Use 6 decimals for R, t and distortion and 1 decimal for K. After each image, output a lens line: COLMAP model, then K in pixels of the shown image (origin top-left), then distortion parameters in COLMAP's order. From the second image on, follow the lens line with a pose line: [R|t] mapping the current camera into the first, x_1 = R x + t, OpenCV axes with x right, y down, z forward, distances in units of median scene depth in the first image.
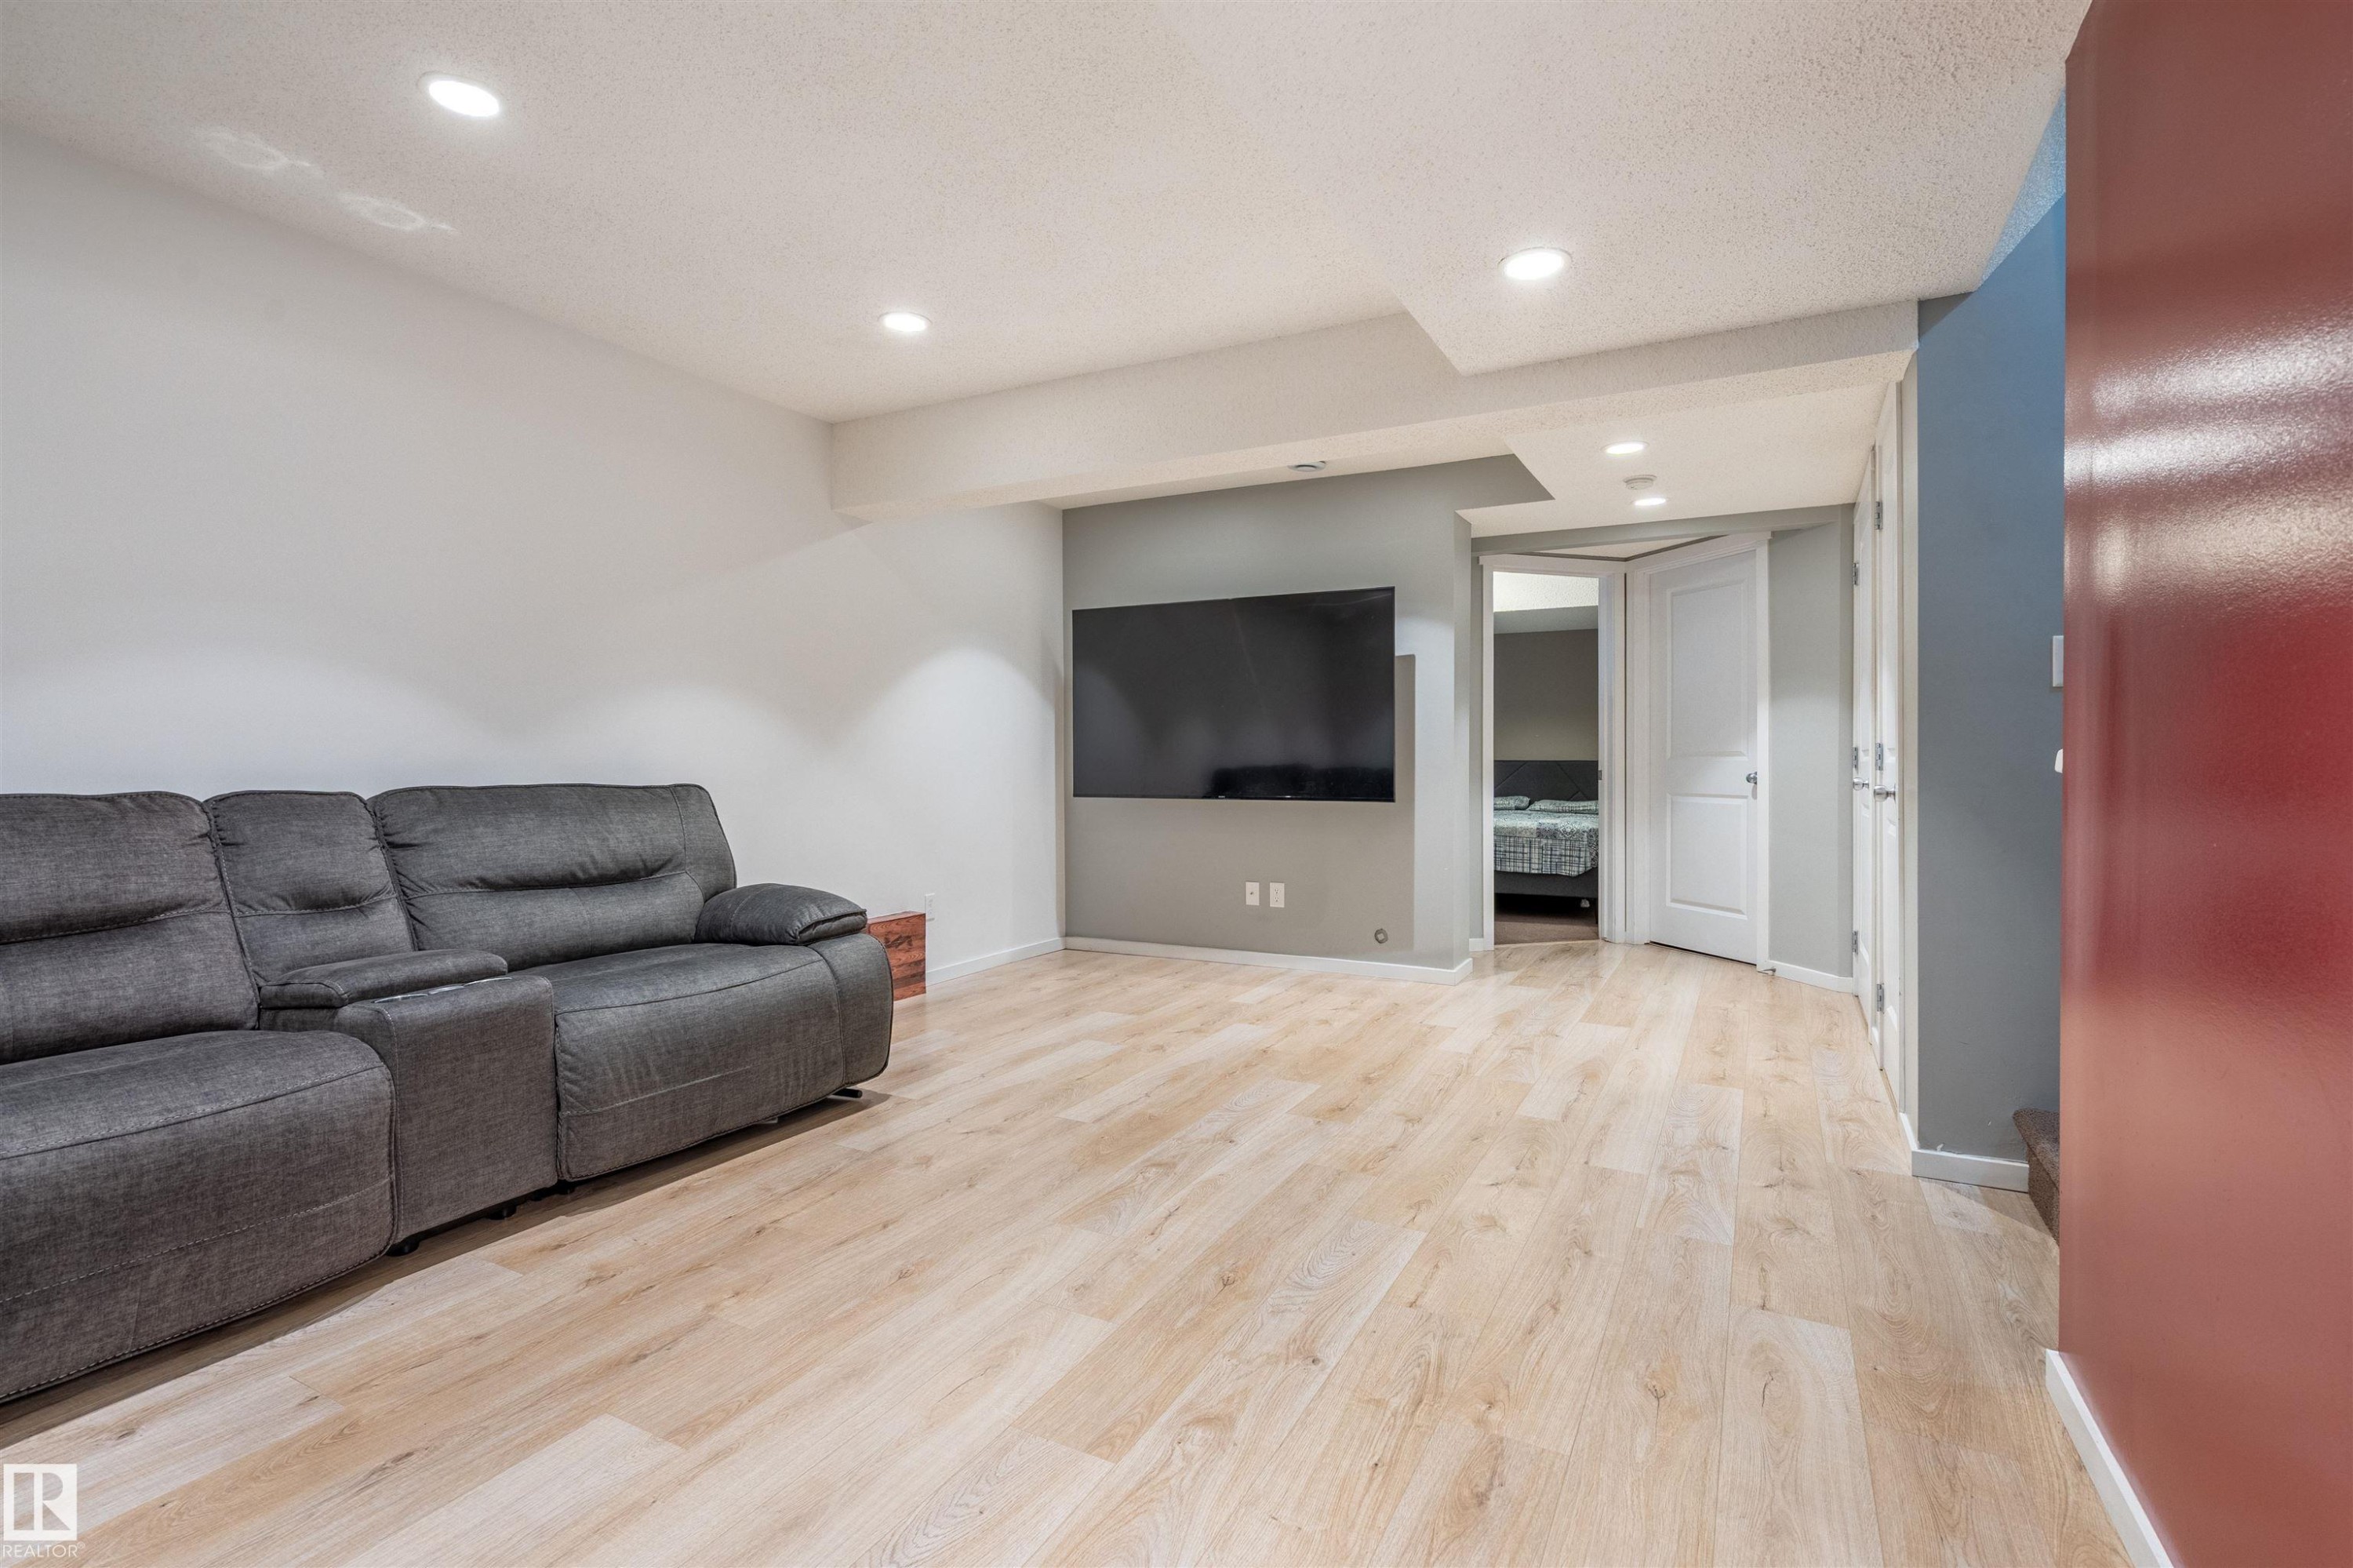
lens RADIAL K [[1125.0, 0, 1177.1], [0, 1125.0, 773.5], [0, 0, 1]] dist [-0.005418, 0.004210]
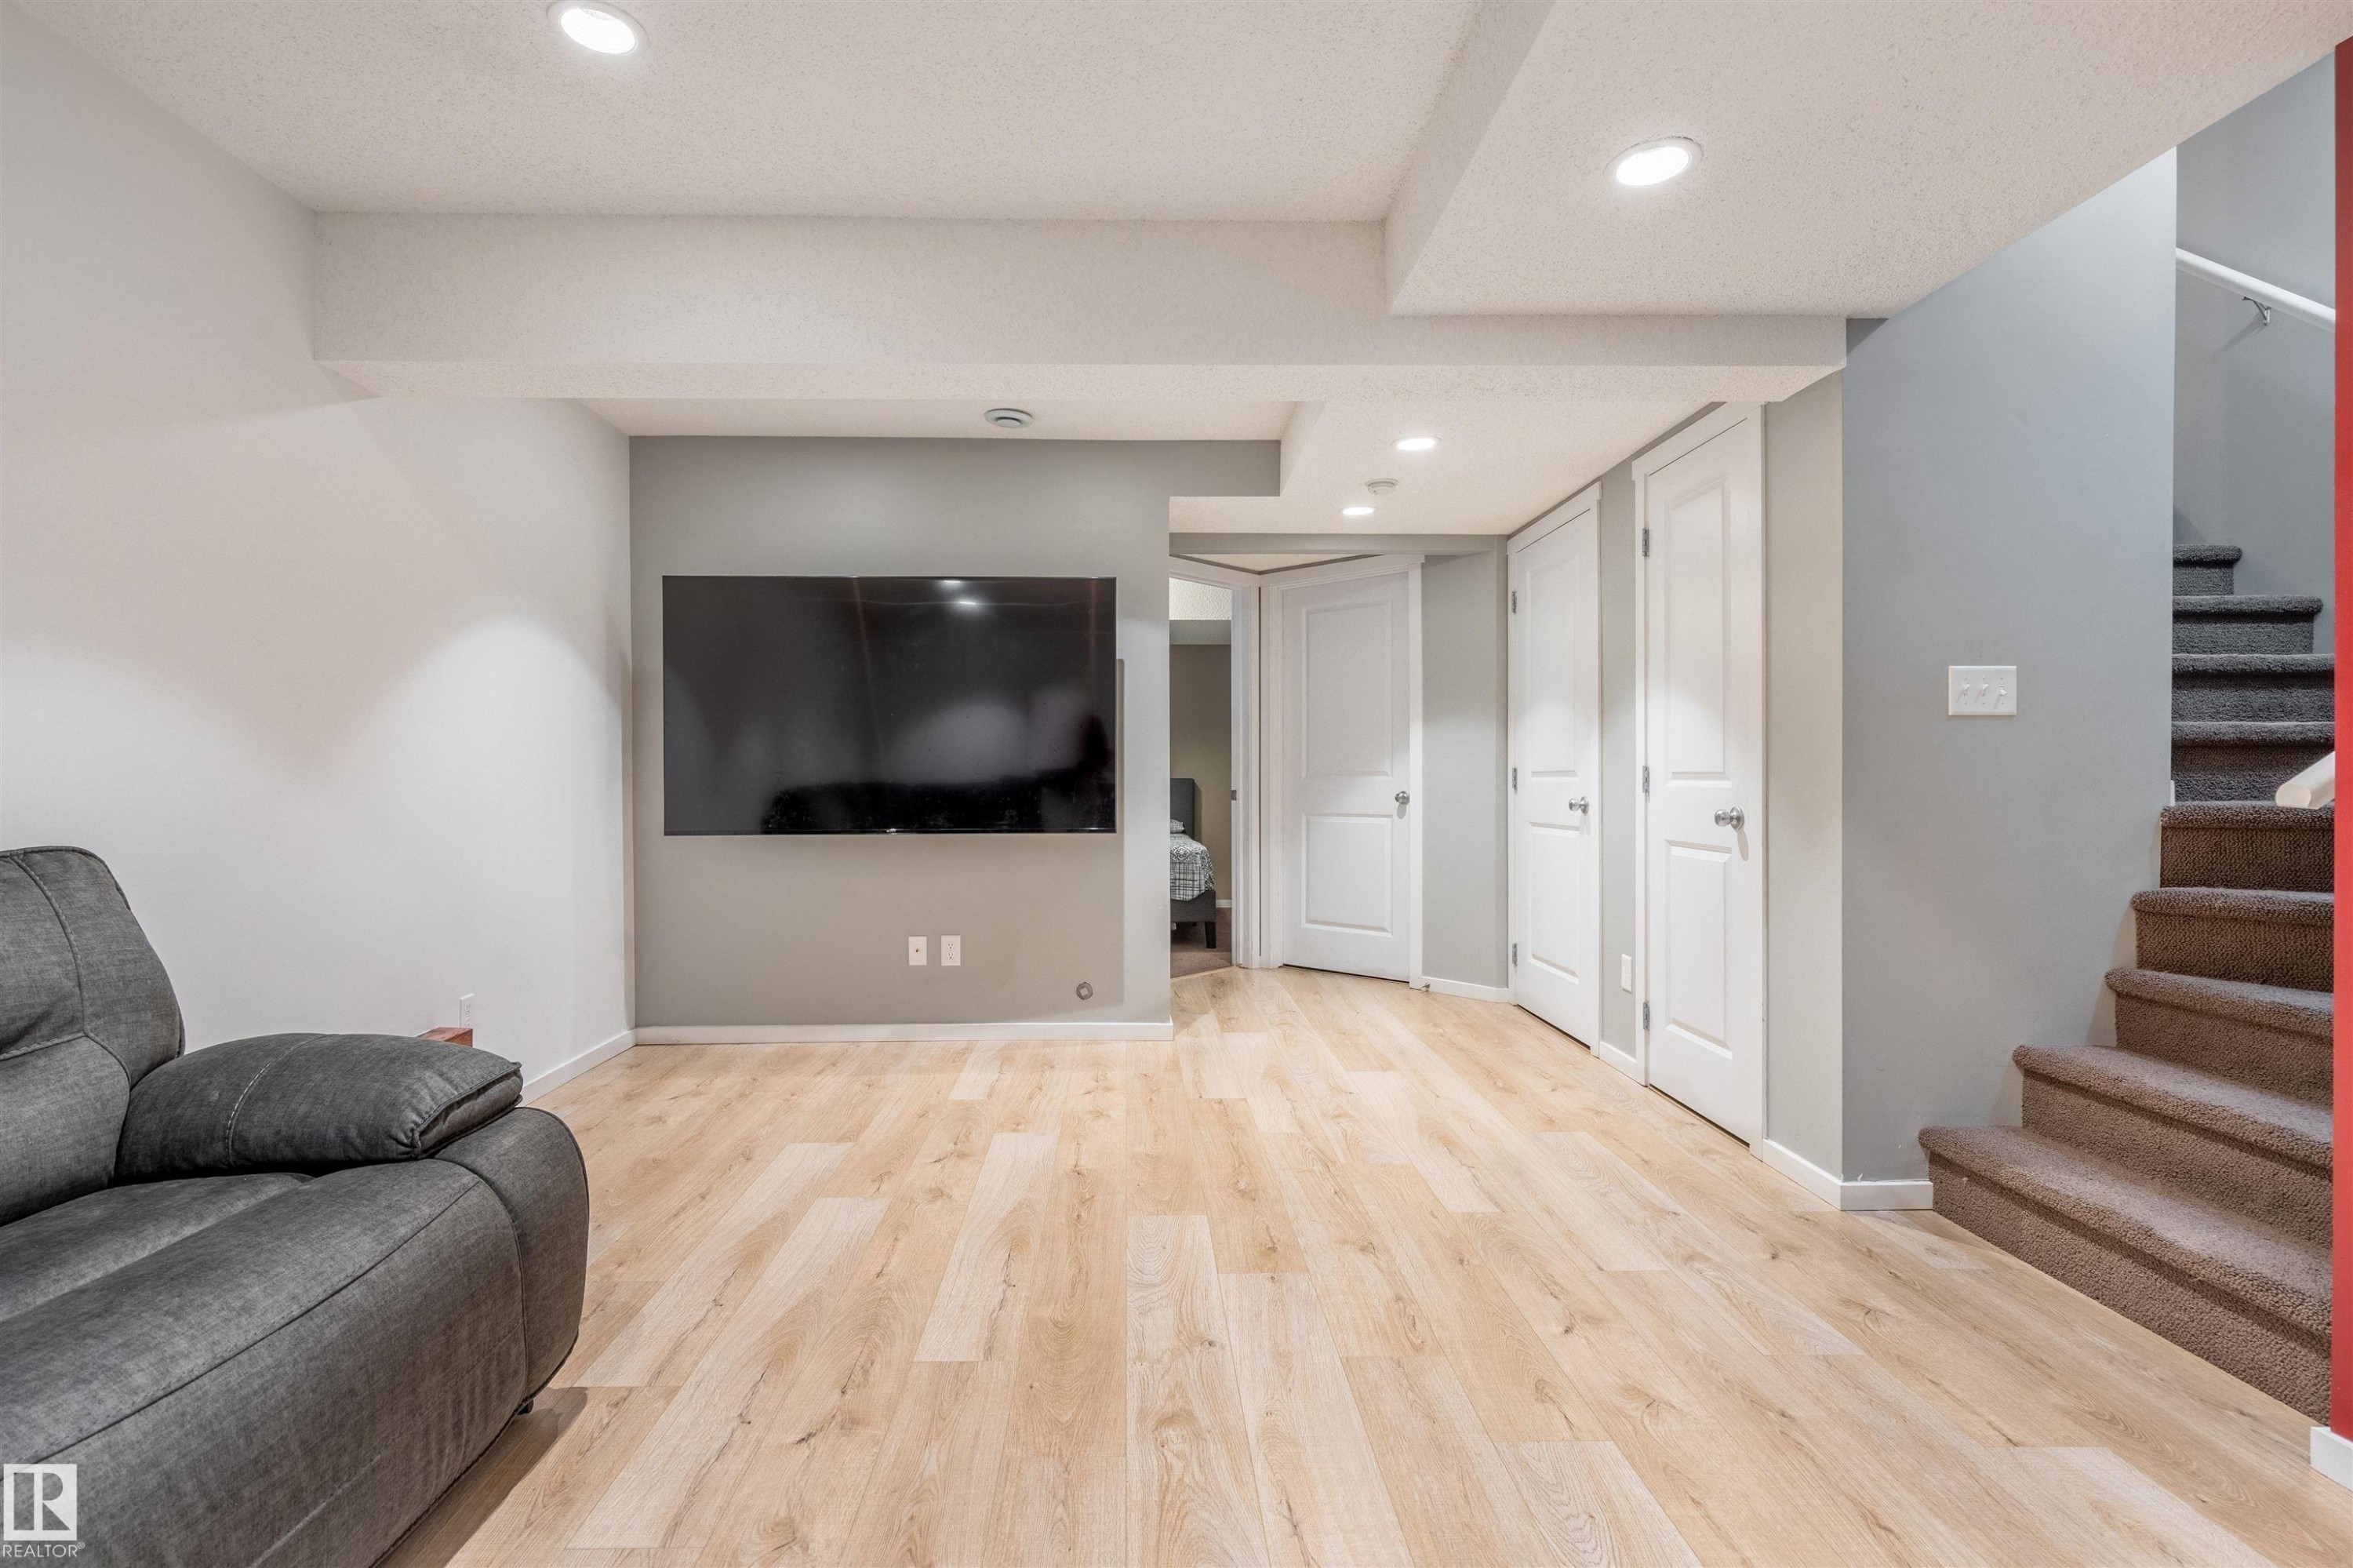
lens RADIAL K [[1125.0, 0, 1180.6], [0, 1125.0, 784.3], [0, 0, 1]] dist [-0.005418, 0.004210]
pose [[0.868363, -0.006701, 0.495883, -0.255588], [0.008103, 0.999967, -0.000677, -0.013838], [-0.495862, 0.004606, 0.868389, 0.337333]]
